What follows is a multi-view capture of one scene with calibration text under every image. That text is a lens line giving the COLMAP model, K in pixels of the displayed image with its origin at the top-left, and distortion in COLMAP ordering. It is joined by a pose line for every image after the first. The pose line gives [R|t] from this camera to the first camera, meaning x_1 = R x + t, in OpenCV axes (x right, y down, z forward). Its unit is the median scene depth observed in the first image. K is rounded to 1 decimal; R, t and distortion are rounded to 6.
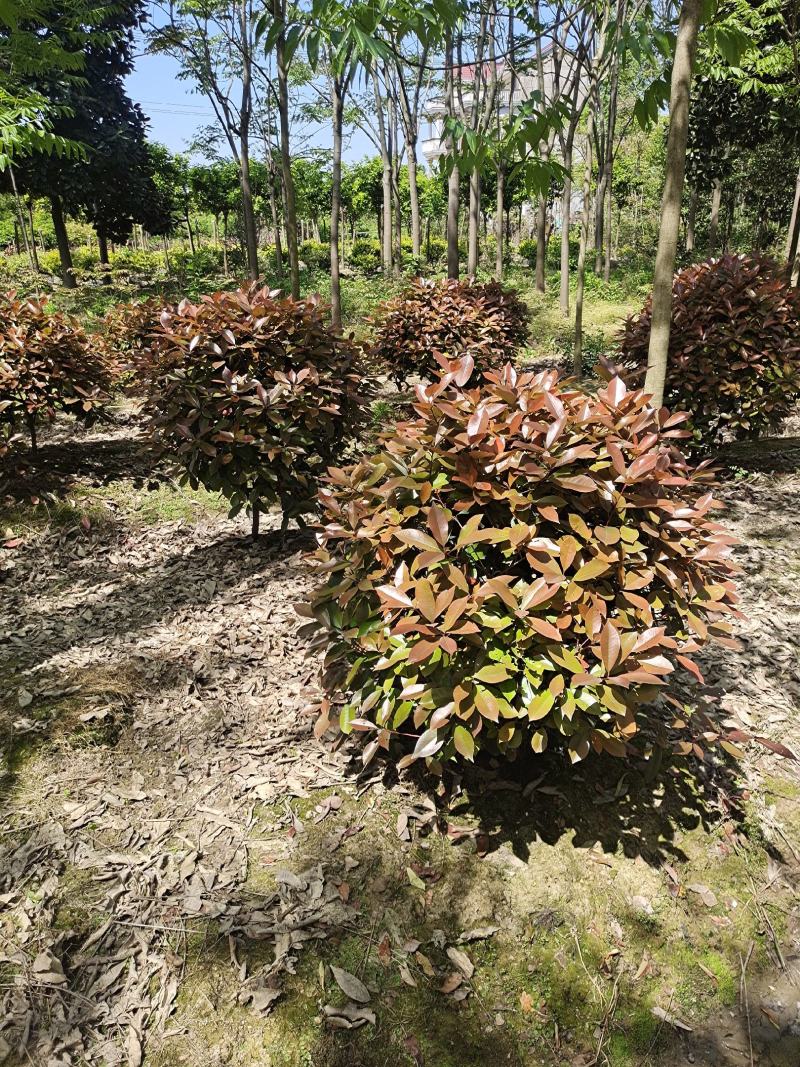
lens RADIAL K [[811.8, 0, 400.5], [0, 811.8, 533.5], [0, 0, 1]] dist [0.055457, -0.036953]
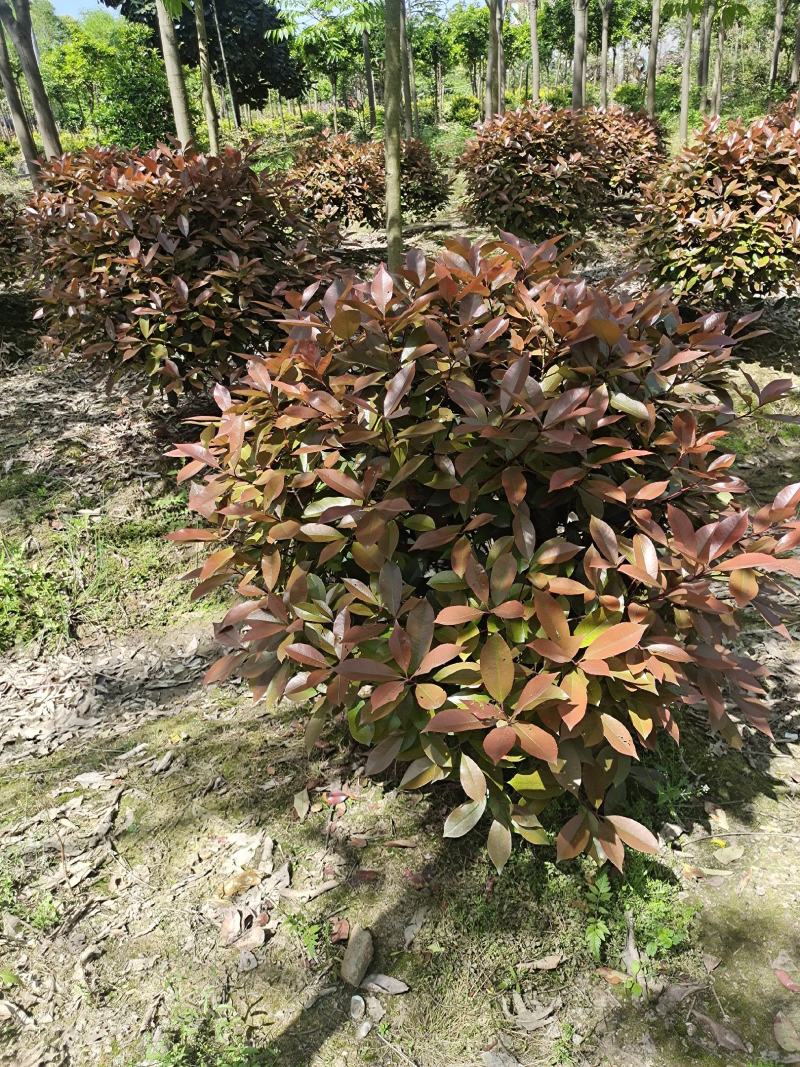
lens RADIAL K [[811.8, 0, 404.4], [0, 811.8, 537.8], [0, 0, 1]] dist [0.055457, -0.036953]
pose [[0.996552, -0.018095, -0.080971, -0.334606], [0.029509, 0.989416, 0.142073, 0.311517], [0.077543, -0.143972, 0.986539, -0.753168]]
